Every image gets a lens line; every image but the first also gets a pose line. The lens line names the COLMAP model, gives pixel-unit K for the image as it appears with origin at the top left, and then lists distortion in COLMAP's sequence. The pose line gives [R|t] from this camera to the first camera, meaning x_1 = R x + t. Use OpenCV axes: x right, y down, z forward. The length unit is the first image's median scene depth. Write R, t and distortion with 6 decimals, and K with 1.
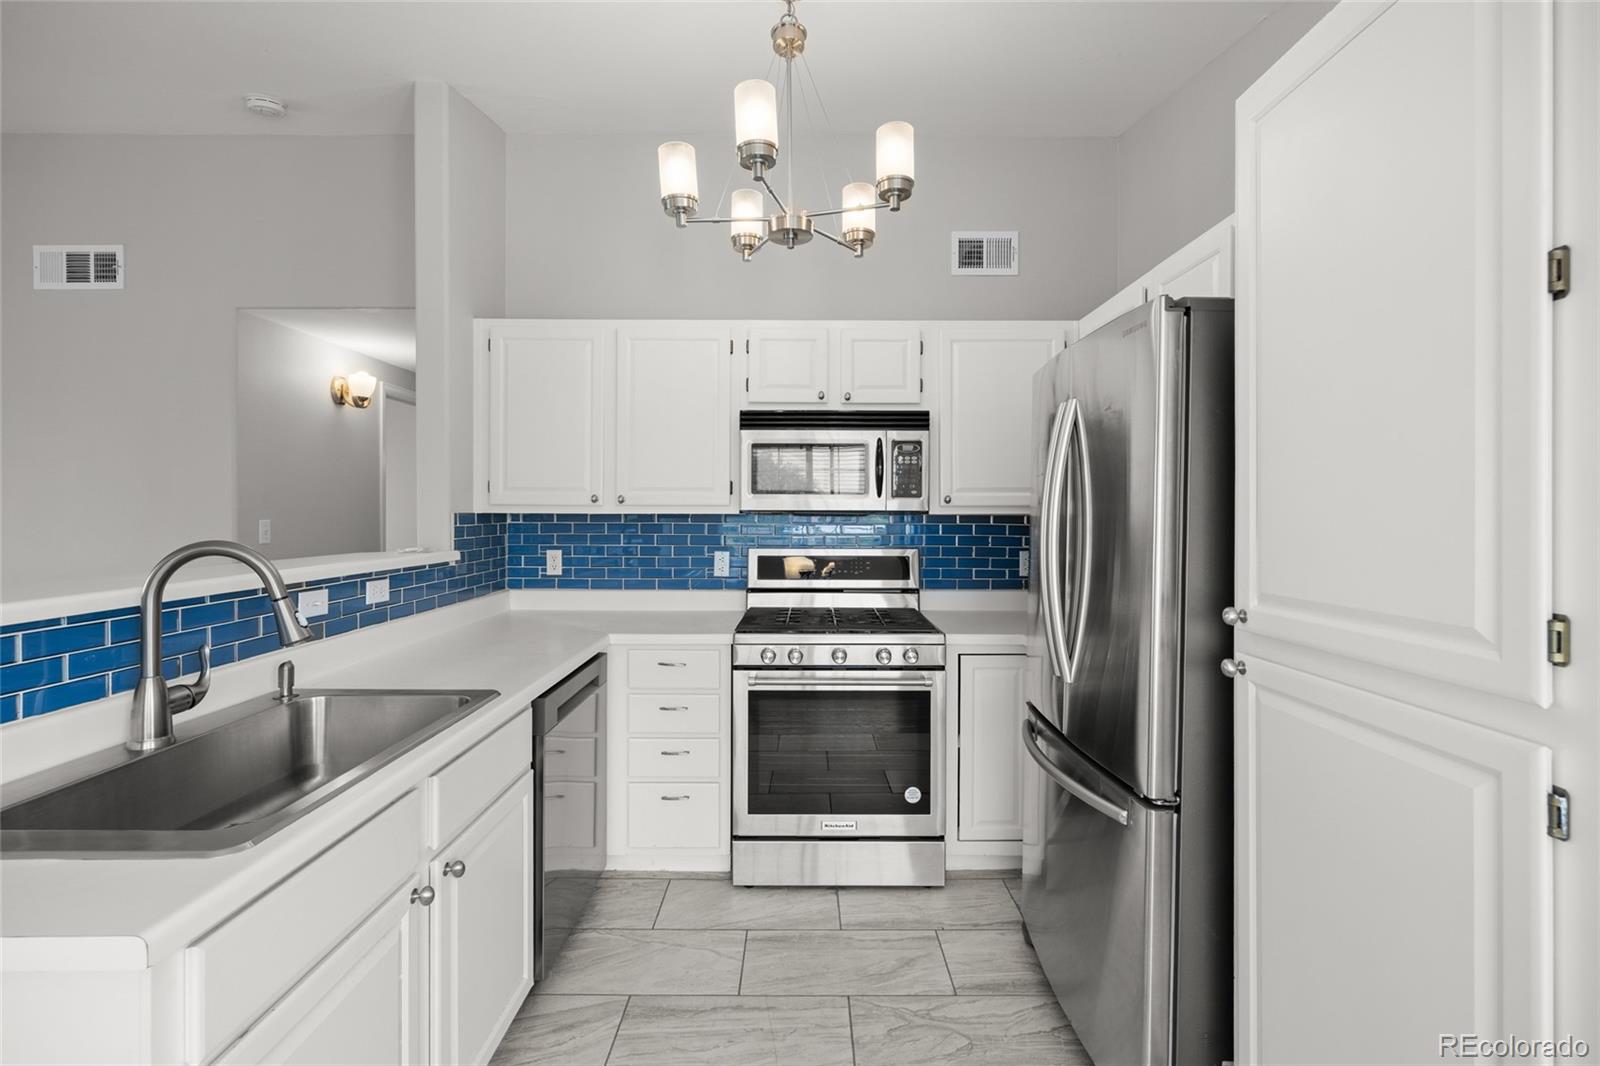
lens RADIAL K [[705.5, 0, 799.6], [0, 705.5, 515.8], [0, 0, 1]] dist [0.001271, 0.001598]
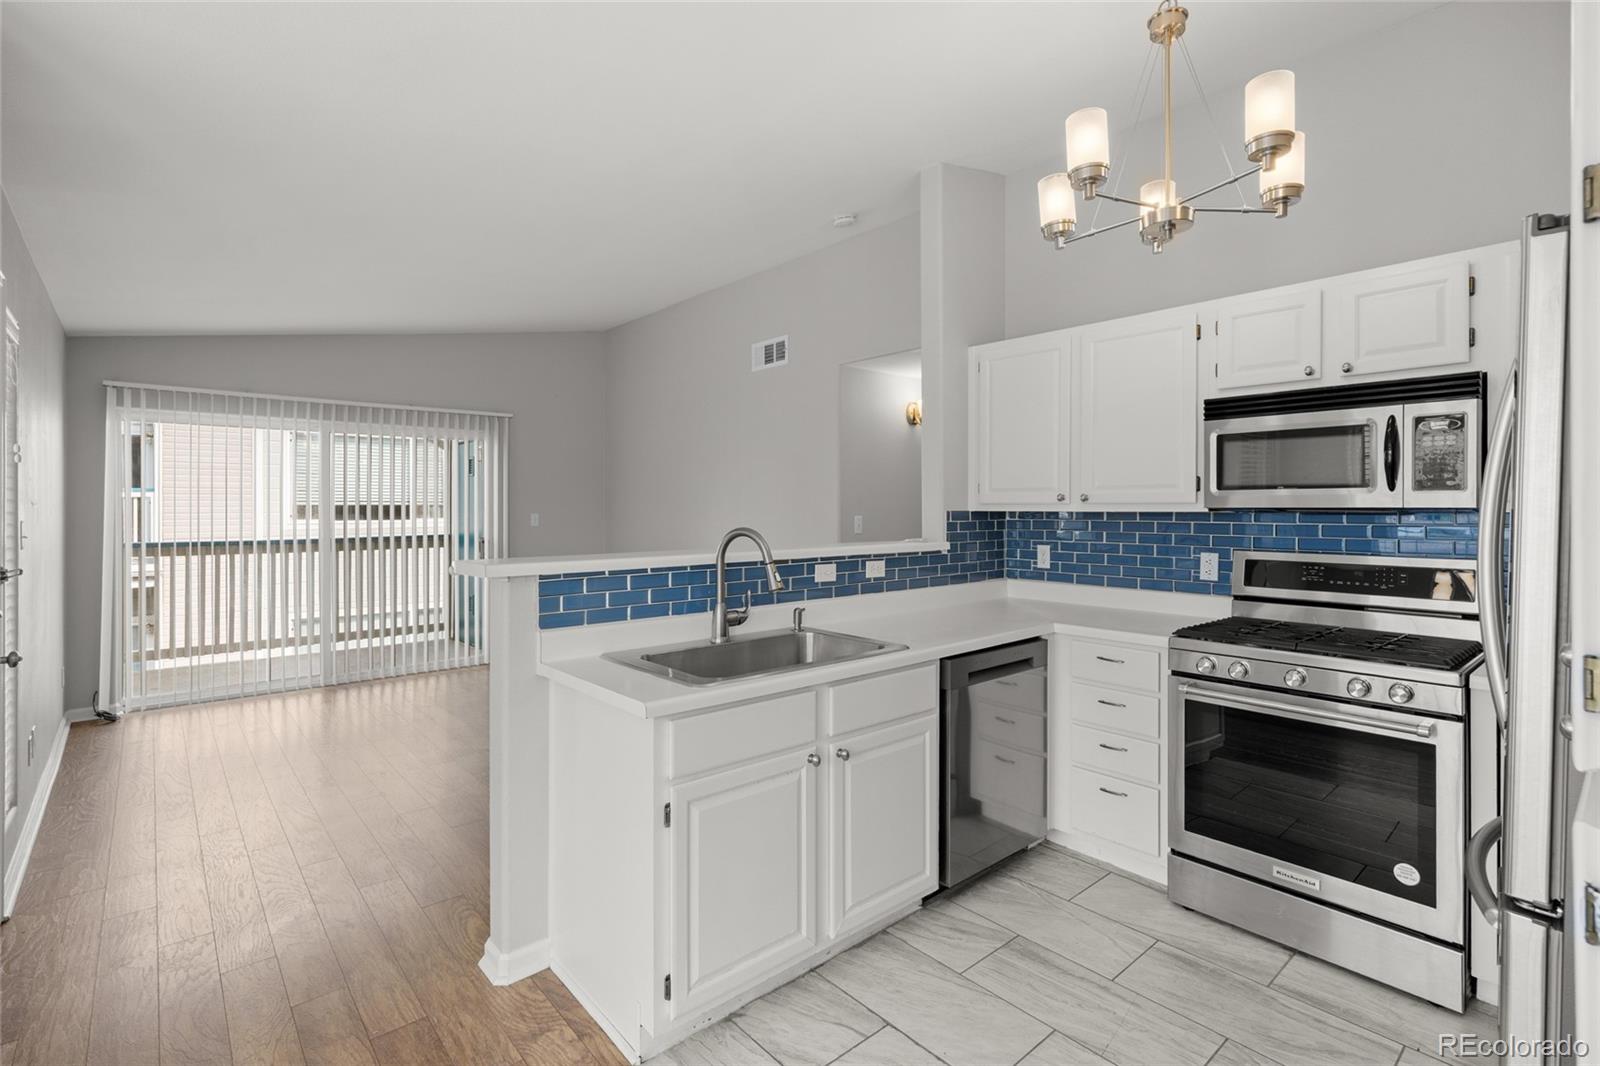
lens RADIAL K [[757.8, 0, 798.6], [0, 757.8, 511.9], [0, 0, 1]] dist [0.012250, 0.000352]
pose [[0.654359, 0.000904, -0.756184, 0.361890], [-0.001079, 0.999999, 0.000262, -0.002919], [0.756183, 0.000645, 0.654359, -0.058264]]
